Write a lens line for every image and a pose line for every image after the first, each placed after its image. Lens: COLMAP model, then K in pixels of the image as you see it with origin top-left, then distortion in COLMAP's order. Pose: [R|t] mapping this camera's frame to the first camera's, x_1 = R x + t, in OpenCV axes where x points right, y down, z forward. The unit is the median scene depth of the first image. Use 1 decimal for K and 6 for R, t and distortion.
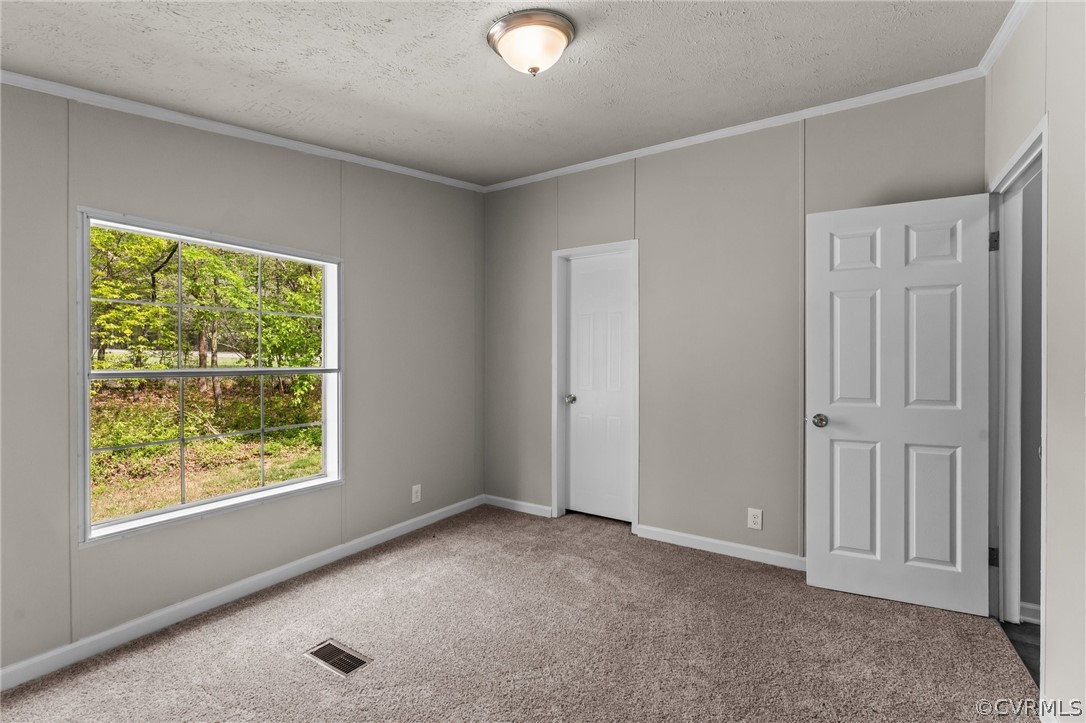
lens RADIAL K [[477.3, 0, 543.0], [0, 477.3, 361.5], [0, 0, 1]] dist [0.000457, 0.000199]
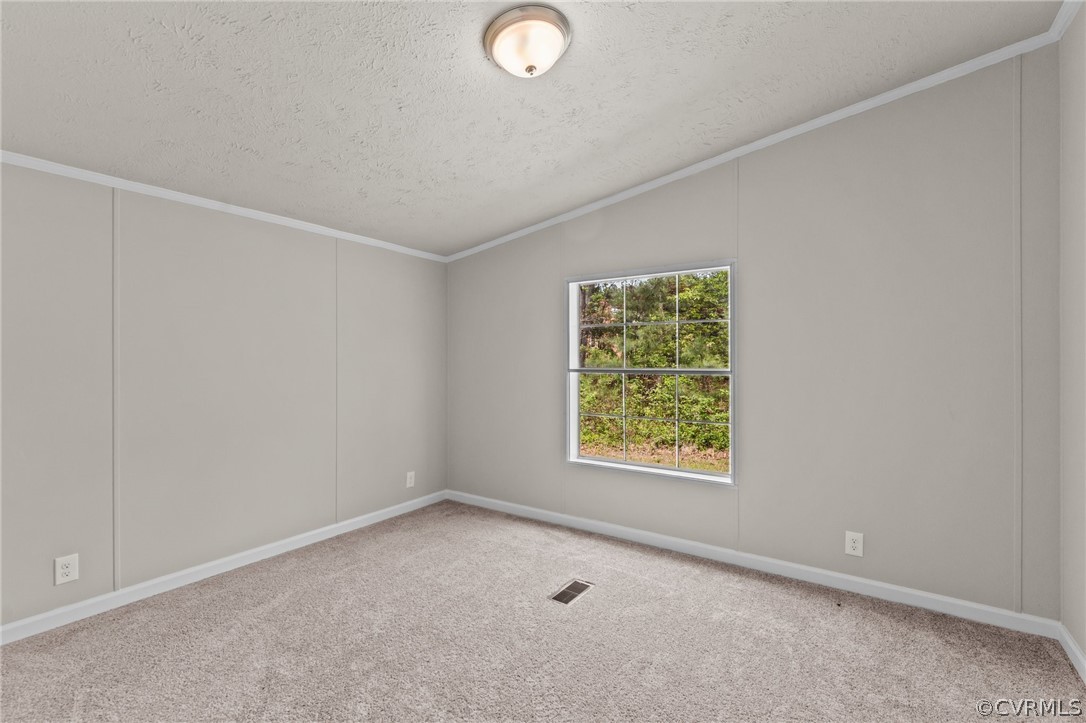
lens RADIAL K [[506.2, 0, 543.0], [0, 506.2, 361.5], [0, 0, 1]] dist [-0.000727, -0.000215]
pose [[-0.056328, -0.001330, -0.998411, 0.679036], [-0.001661, 0.999998, -0.001239, -0.002572], [0.998411, 0.001589, -0.056330, 0.709264]]
